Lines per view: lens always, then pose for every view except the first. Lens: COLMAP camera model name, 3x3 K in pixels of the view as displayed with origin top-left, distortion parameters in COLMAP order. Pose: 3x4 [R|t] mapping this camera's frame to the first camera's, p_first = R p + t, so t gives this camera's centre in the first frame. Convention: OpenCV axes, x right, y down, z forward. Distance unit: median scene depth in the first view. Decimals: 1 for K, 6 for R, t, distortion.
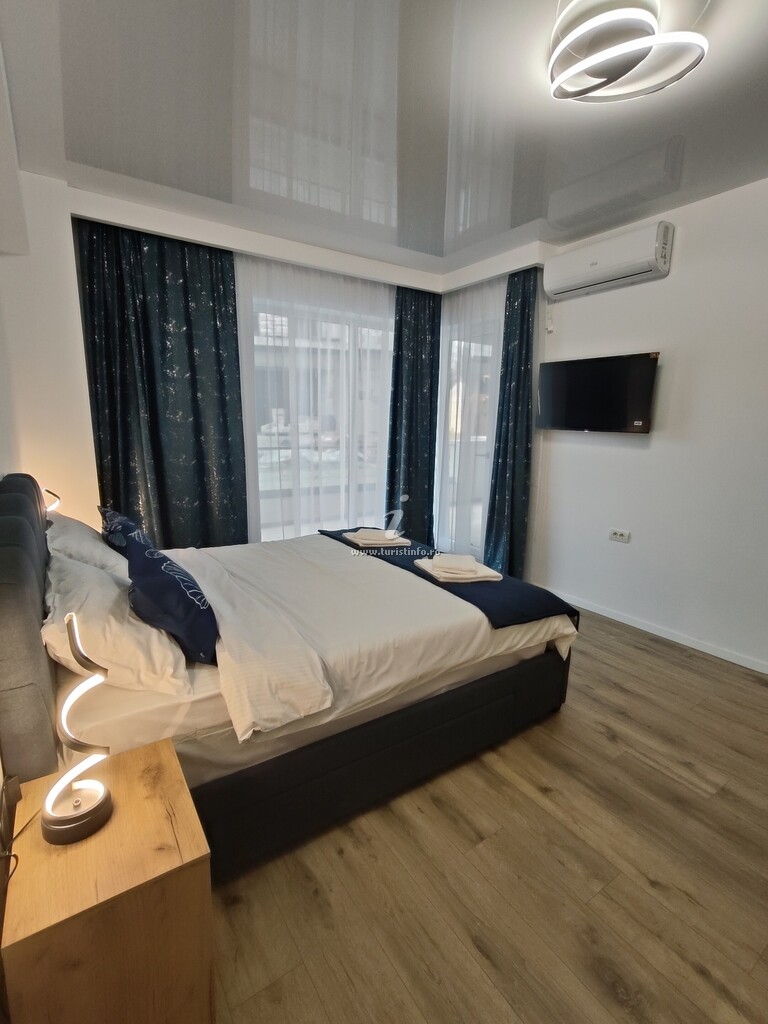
lens RADIAL K [[476.5, 0, 379.5], [0, 476.5, 513.4], [0, 0, 1]] dist [0.003767, 0.001010]
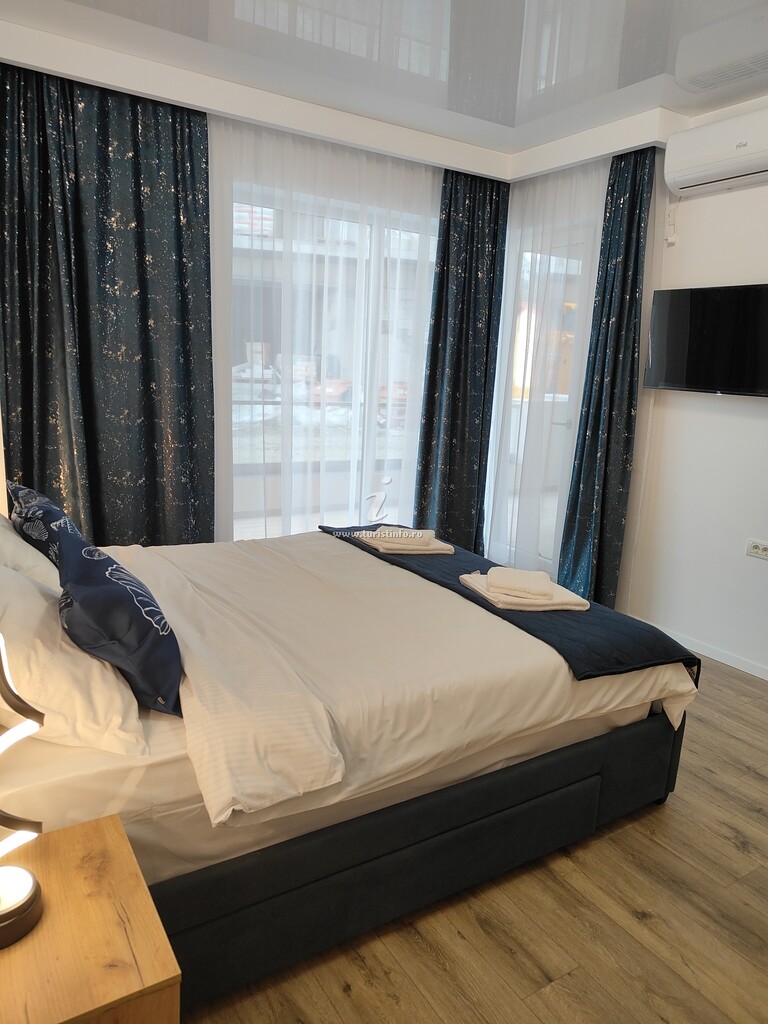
lens RADIAL K [[705.7, 0, 384.0], [0, 705.7, 512.0], [0, 0, 1]] dist [0.003770, 0.004575]
pose [[0.999136, 0.035738, -0.021192, -0.019347], [-0.035441, 0.999271, 0.014223, -0.003931], [0.021685, -0.013459, 0.999674, -0.017870]]
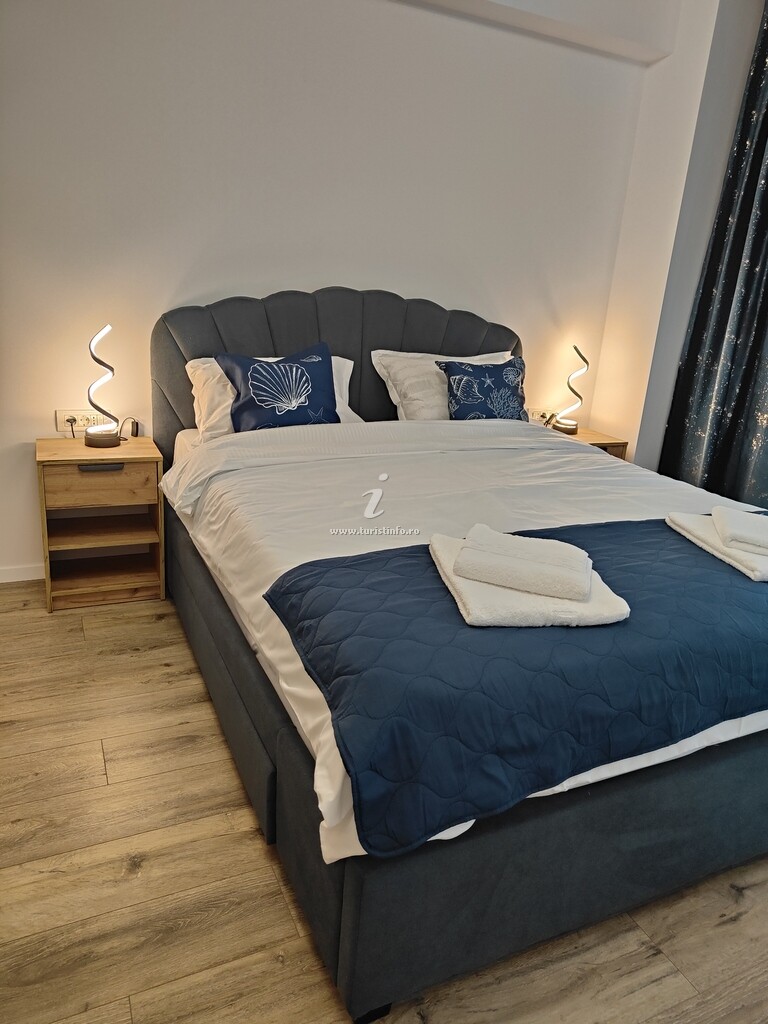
lens RADIAL K [[705.7, 0, 384.0], [0, 705.7, 512.0], [0, 0, 1]] dist [0.003770, 0.004575]
pose [[-0.147052, 0.278385, -0.949146, 0.735323], [-0.255421, 0.916345, 0.308337, -0.089560], [0.955581, 0.287773, -0.063646, 0.918788]]
